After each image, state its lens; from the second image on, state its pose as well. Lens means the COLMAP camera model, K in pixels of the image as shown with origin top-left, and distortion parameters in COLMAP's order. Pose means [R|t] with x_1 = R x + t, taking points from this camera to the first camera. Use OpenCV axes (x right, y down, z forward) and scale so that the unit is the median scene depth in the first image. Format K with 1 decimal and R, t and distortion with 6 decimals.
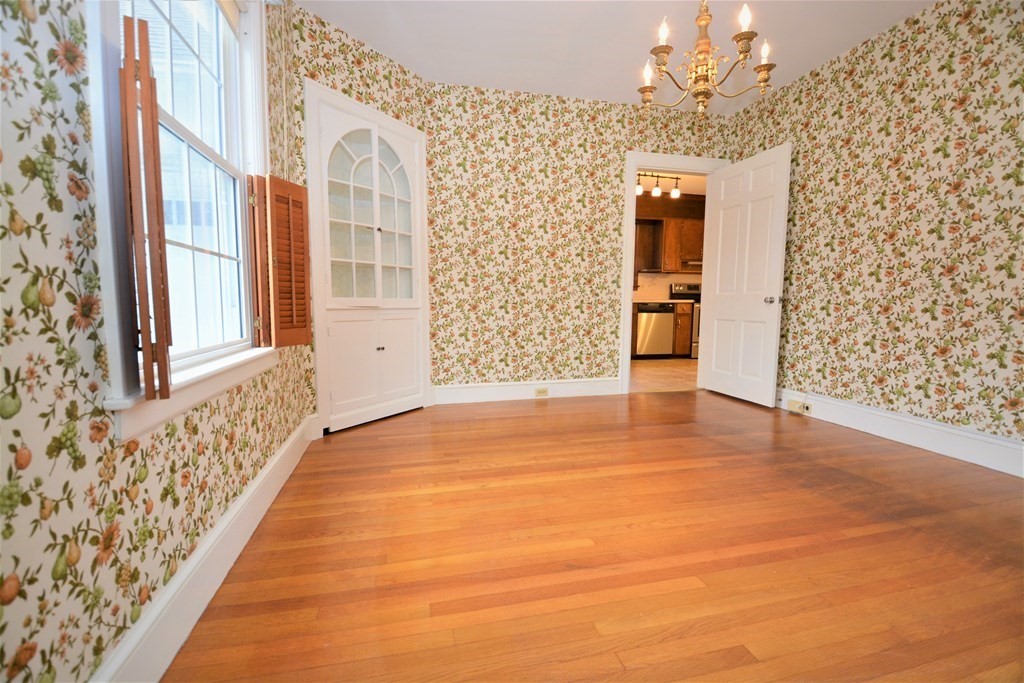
lens RADIAL K [[453.9, 0, 501.0], [0, 453.9, 352.2], [0, 0, 1]] dist [-0.009689, -0.008895]
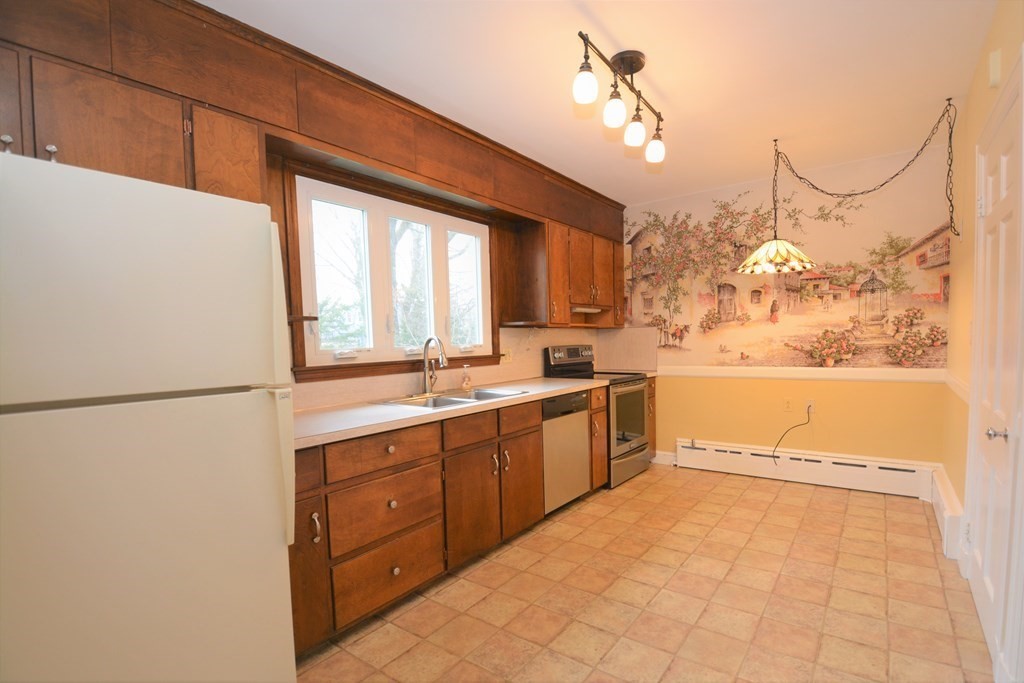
lens RADIAL K [[480.7, 0, 545.5], [0, 480.7, 367.7], [0, 0, 1]] dist [-0.016847, -0.007246]
pose [[0.740385, -0.059685, 0.669528, -0.004071], [0.095118, 0.995330, -0.016457, -0.225519], [-0.665419, 0.075869, 0.742605, 1.119156]]
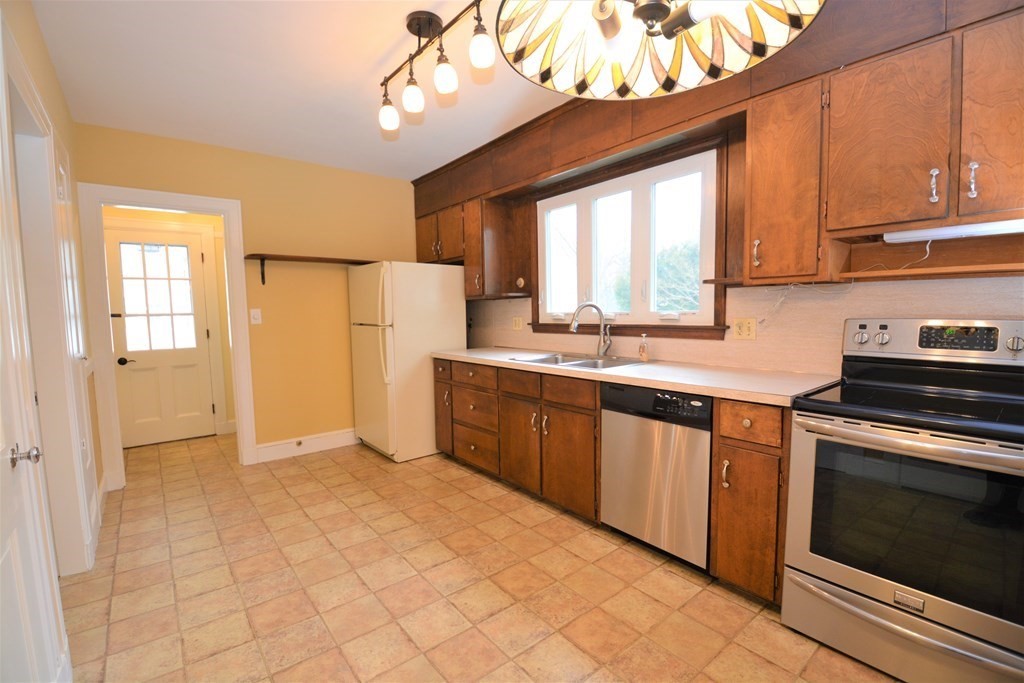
lens RADIAL K [[453.9, 0, 507.8], [0, 453.9, 347.1], [0, 0, 1]] dist [-0.009689, -0.008895]
pose [[0.430620, 0.064991, -0.900190, 1.017176], [-0.078217, 0.996339, 0.034517, -0.244772], [0.899137, 0.055547, 0.434127, 1.334477]]
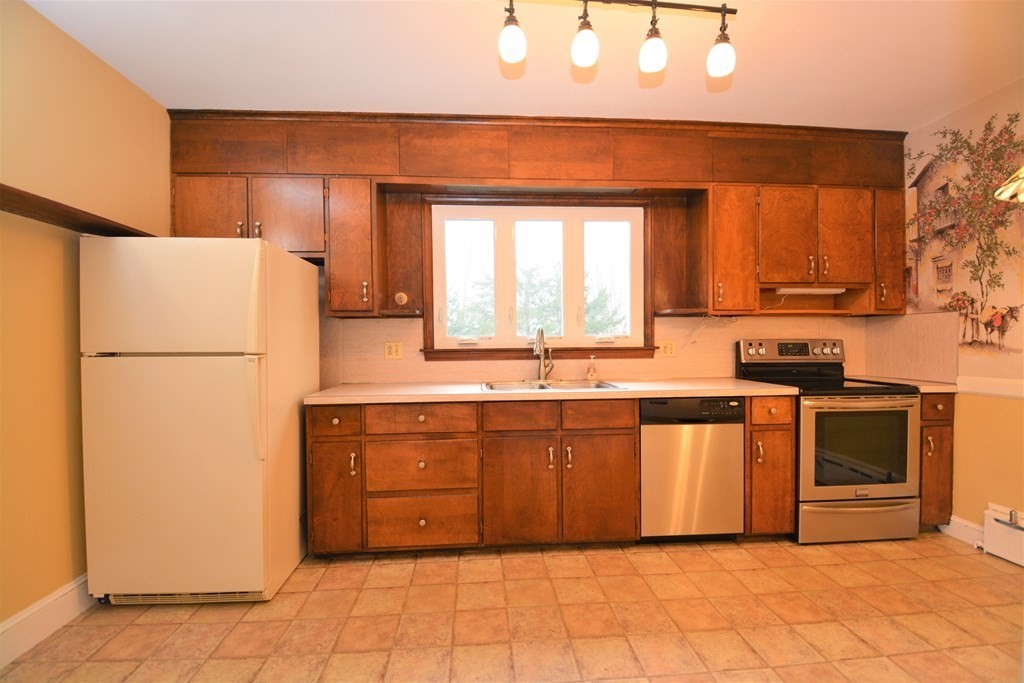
lens RADIAL K [[453.9, 0, 503.4], [0, 453.9, 345.4], [0, 0, 1]] dist [-0.009689, -0.008895]
pose [[0.988026, -0.007410, -0.154111, 0.428422], [-0.007504, 0.995356, -0.095972, -0.199122], [0.154106, 0.095980, 0.983381, 1.049271]]
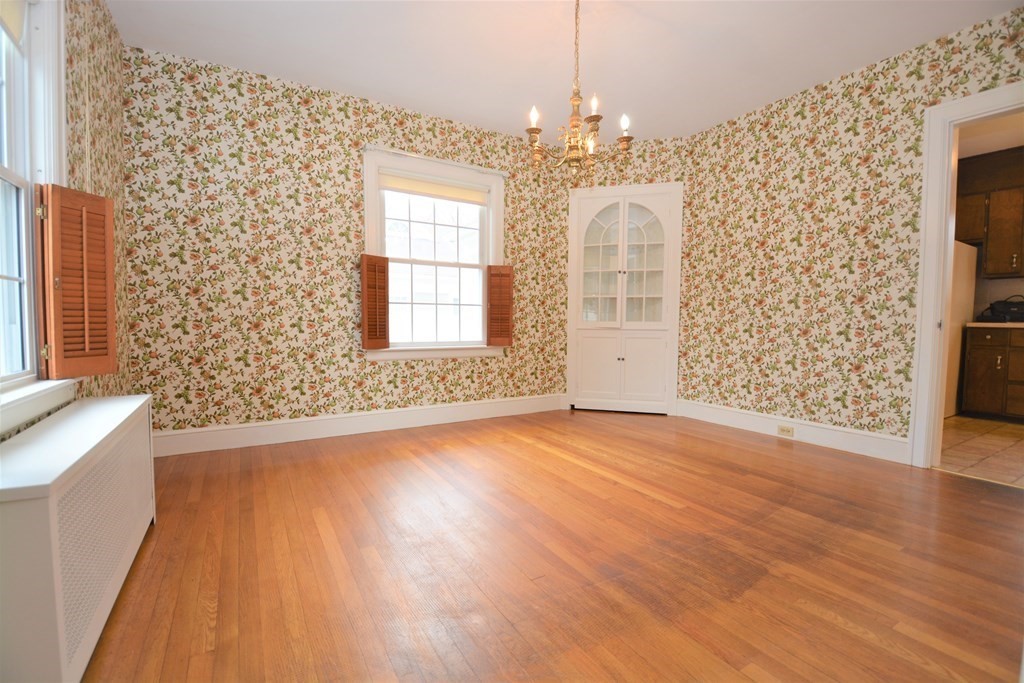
lens RADIAL K [[453.9, 0, 503.8], [0, 453.9, 348.3], [0, 0, 1]] dist [-0.009689, -0.008895]
pose [[0.282103, 0.059533, -0.957535, 0.787286], [-0.109771, 0.993521, 0.029430, -0.034918], [0.953084, 0.096807, 0.286810, 0.243659]]
